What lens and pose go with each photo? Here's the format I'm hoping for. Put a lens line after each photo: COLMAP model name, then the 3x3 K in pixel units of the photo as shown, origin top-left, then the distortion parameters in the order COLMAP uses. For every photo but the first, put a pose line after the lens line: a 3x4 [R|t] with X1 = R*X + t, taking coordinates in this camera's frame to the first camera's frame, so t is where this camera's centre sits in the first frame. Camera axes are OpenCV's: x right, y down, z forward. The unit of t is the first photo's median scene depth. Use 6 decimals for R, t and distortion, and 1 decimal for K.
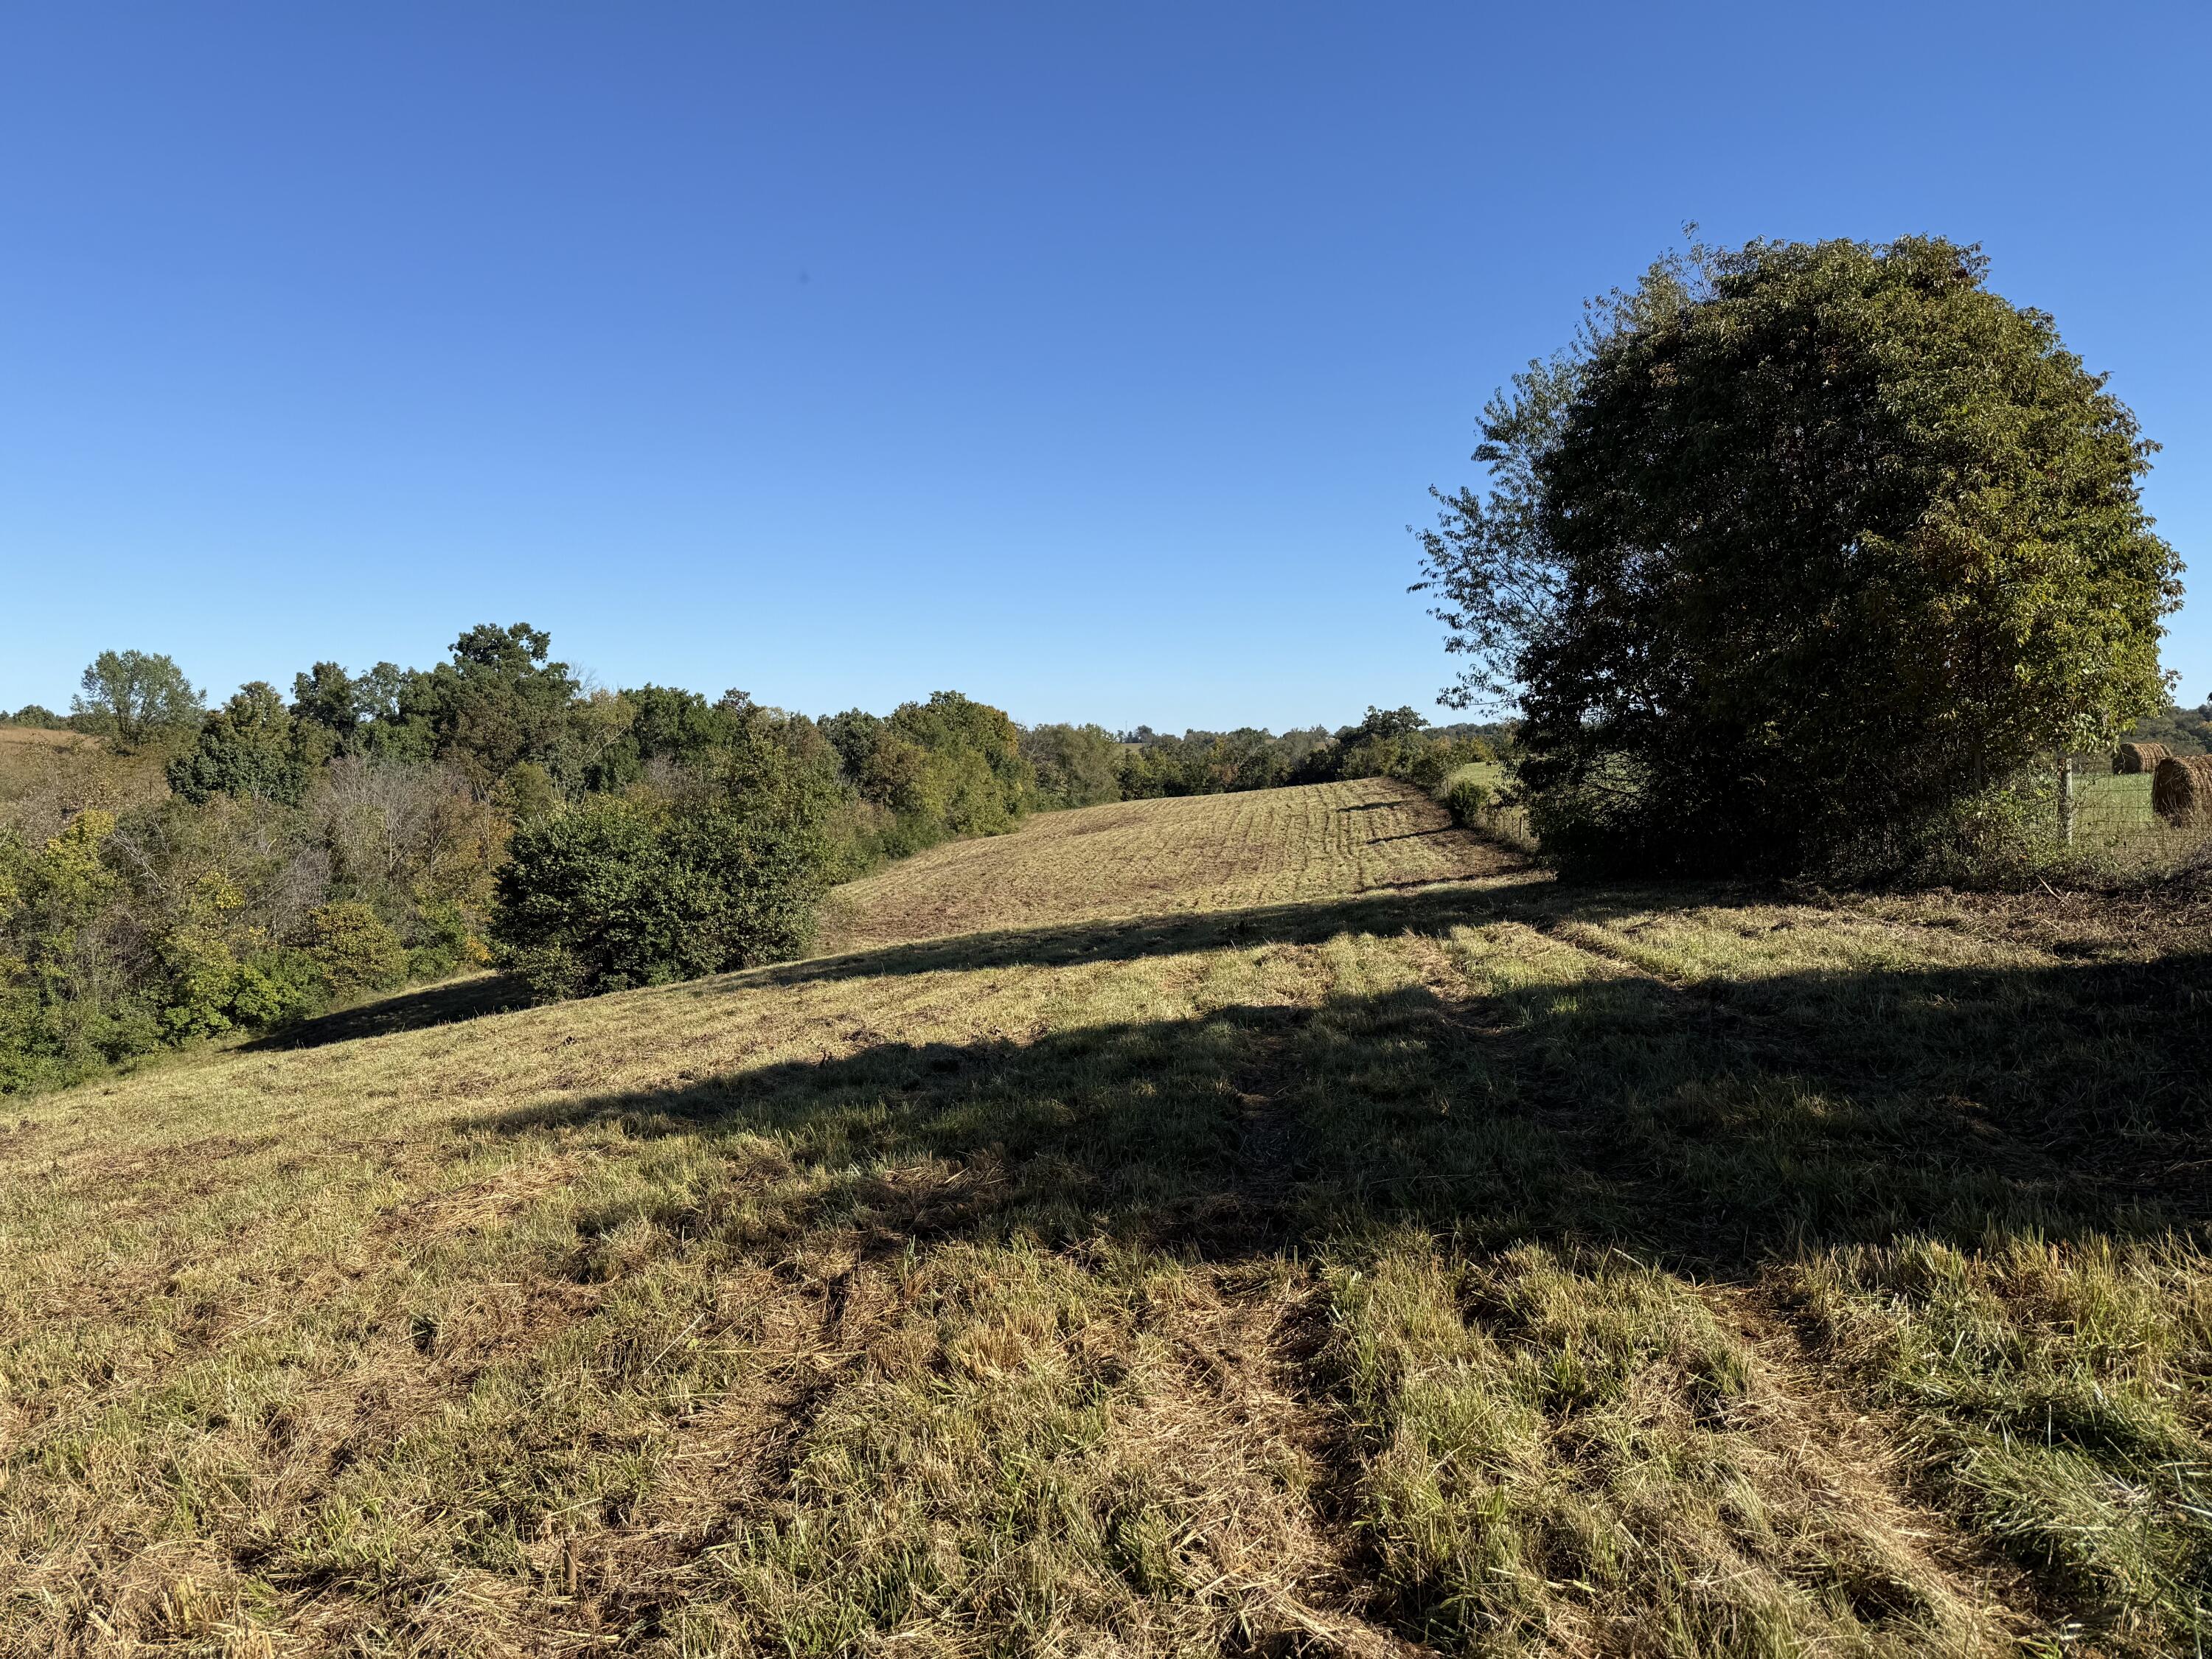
lens RADIAL K [[1551.6, 0, 1120.7], [0, 1551.6, 832.6], [0, 0, 1]] dist [0.031805, -0.028430]
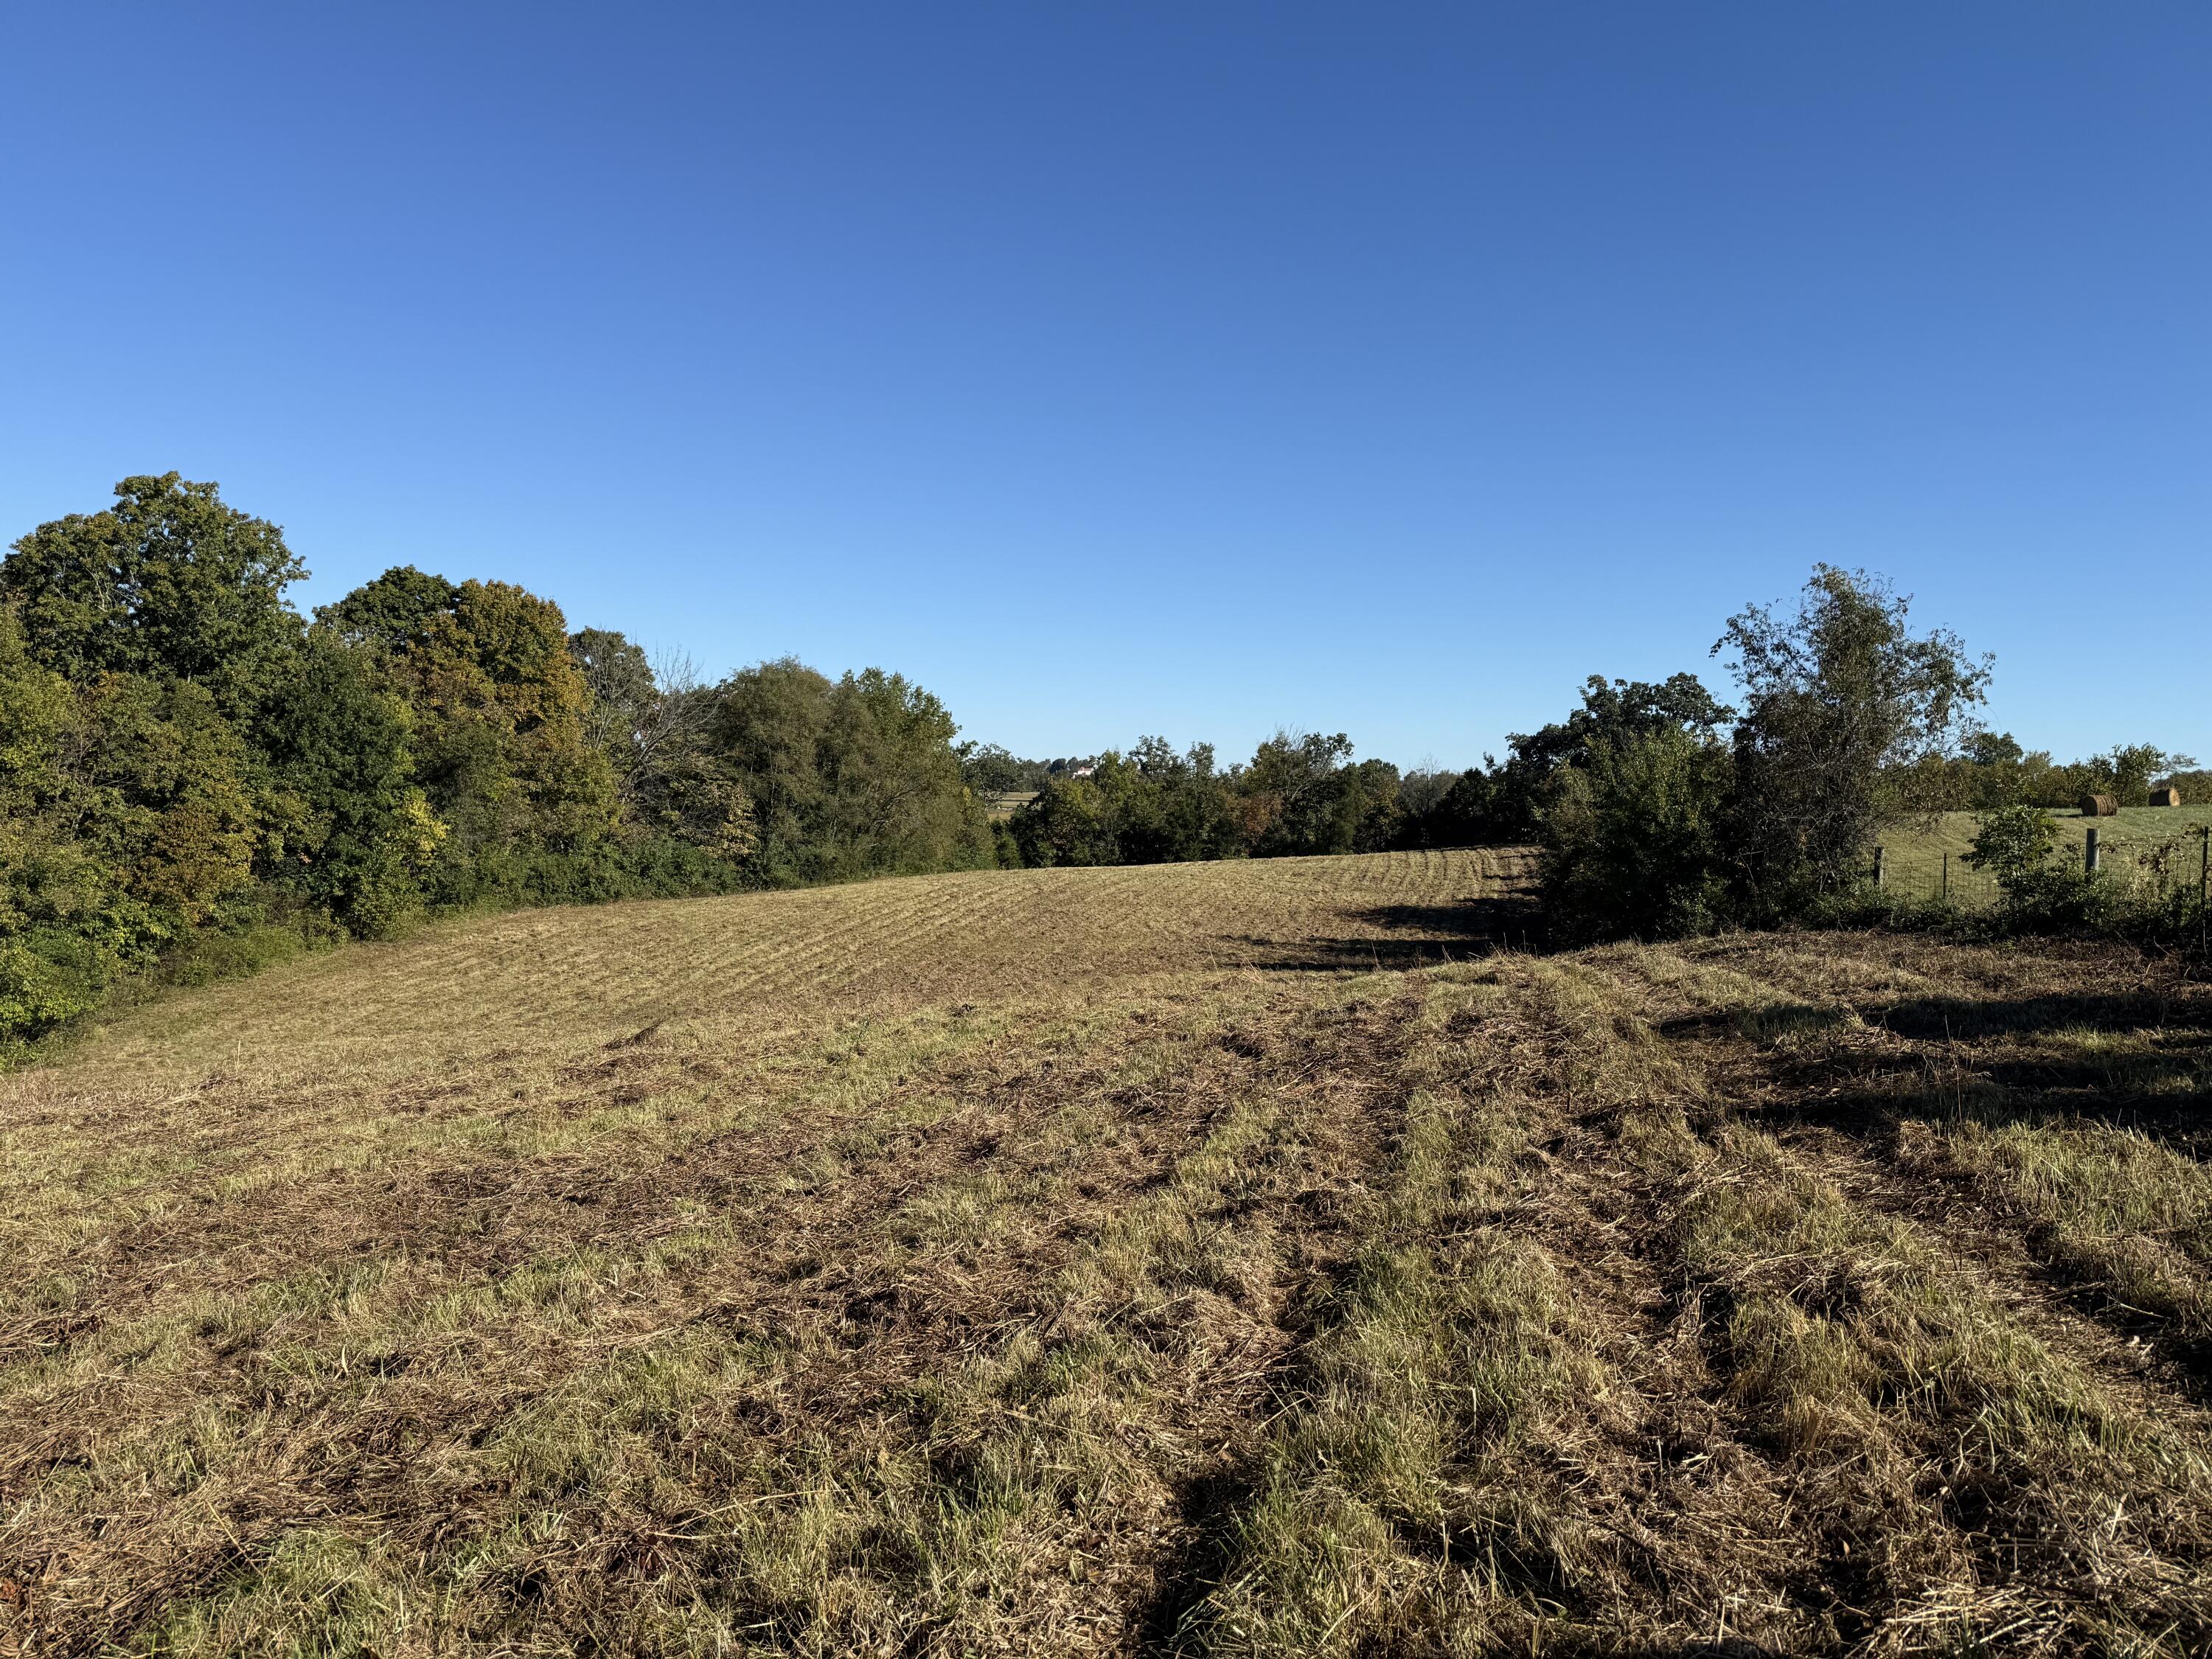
lens RADIAL K [[1551.6, 0, 1118.2], [0, 1551.6, 830.8], [0, 0, 1]] dist [0.031805, -0.028430]
pose [[0.991516, 0.049878, -0.120036, 0.094613], [-0.052634, 0.998416, -0.019892, -0.025503], [0.118854, 0.026041, 0.992570, 0.631241]]
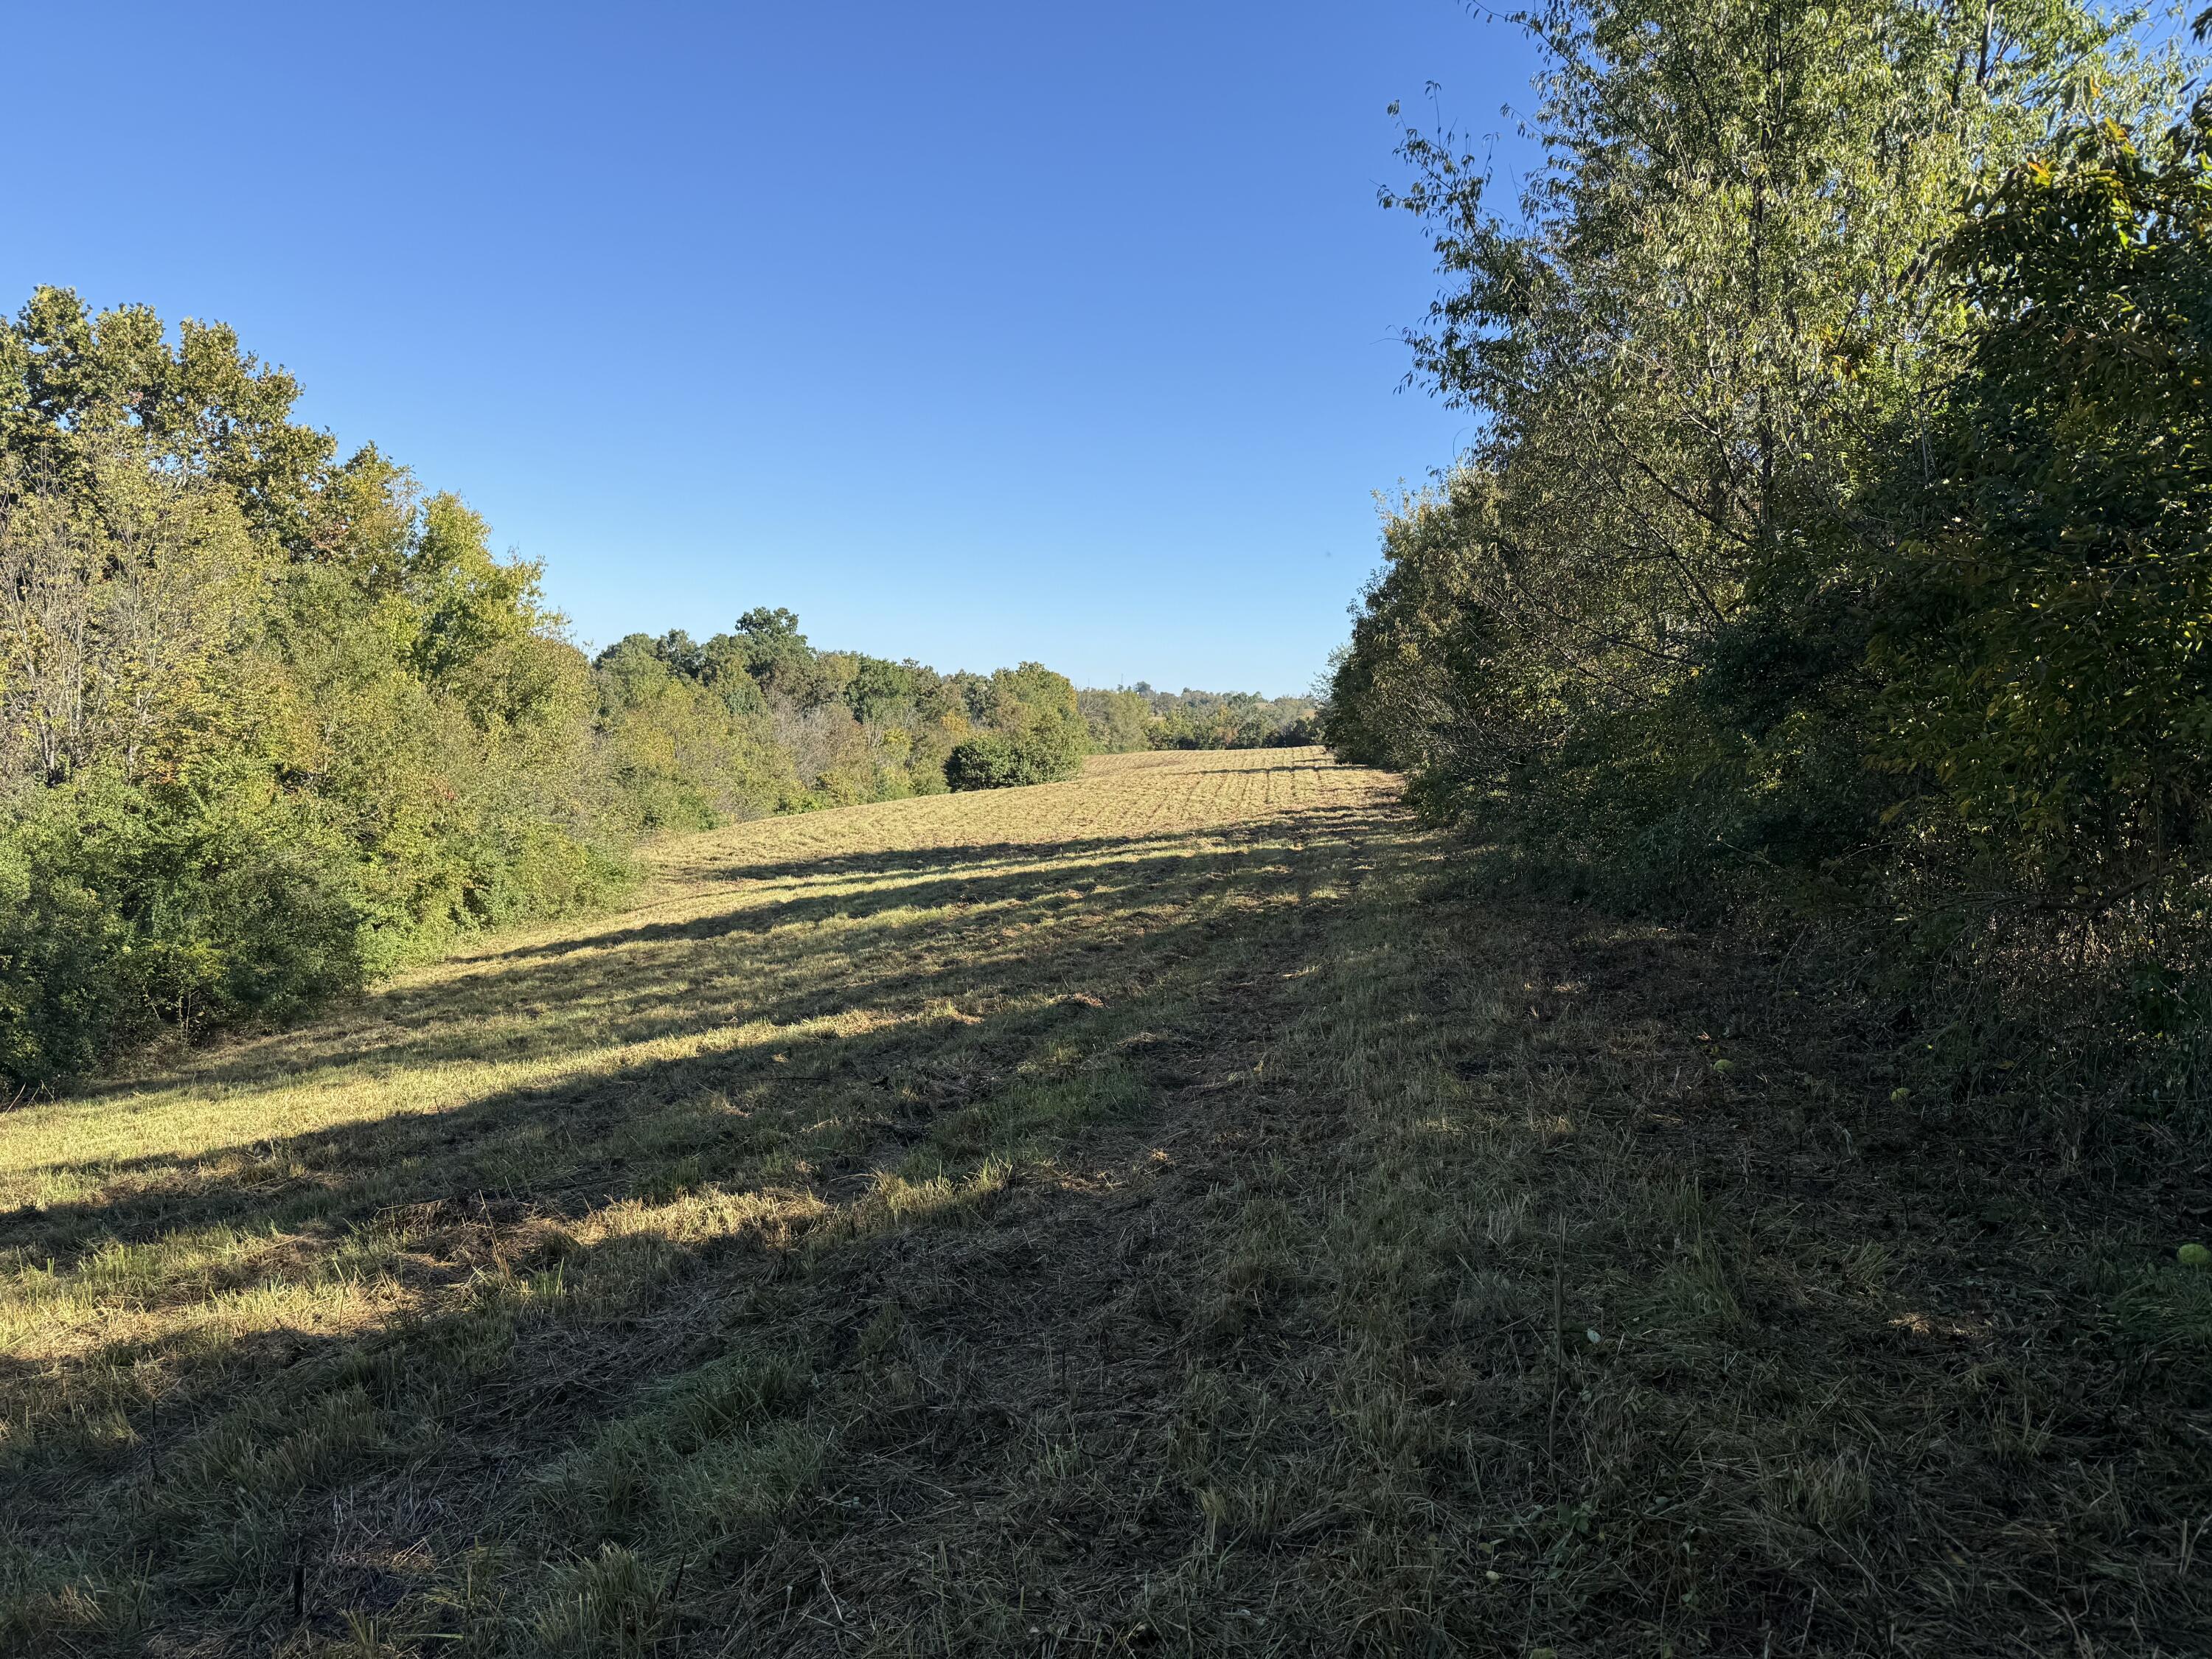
lens RADIAL K [[1551.6, 0, 1109.8], [0, 1551.6, 845.1], [0, 0, 1]] dist [0.031805, -0.028430]
pose [[0.997917, 0.064314, 0.005114, -0.034569], [-0.064465, 0.997159, 0.038961, 0.010688], [-0.002594, -0.039209, 0.999228, -0.329949]]
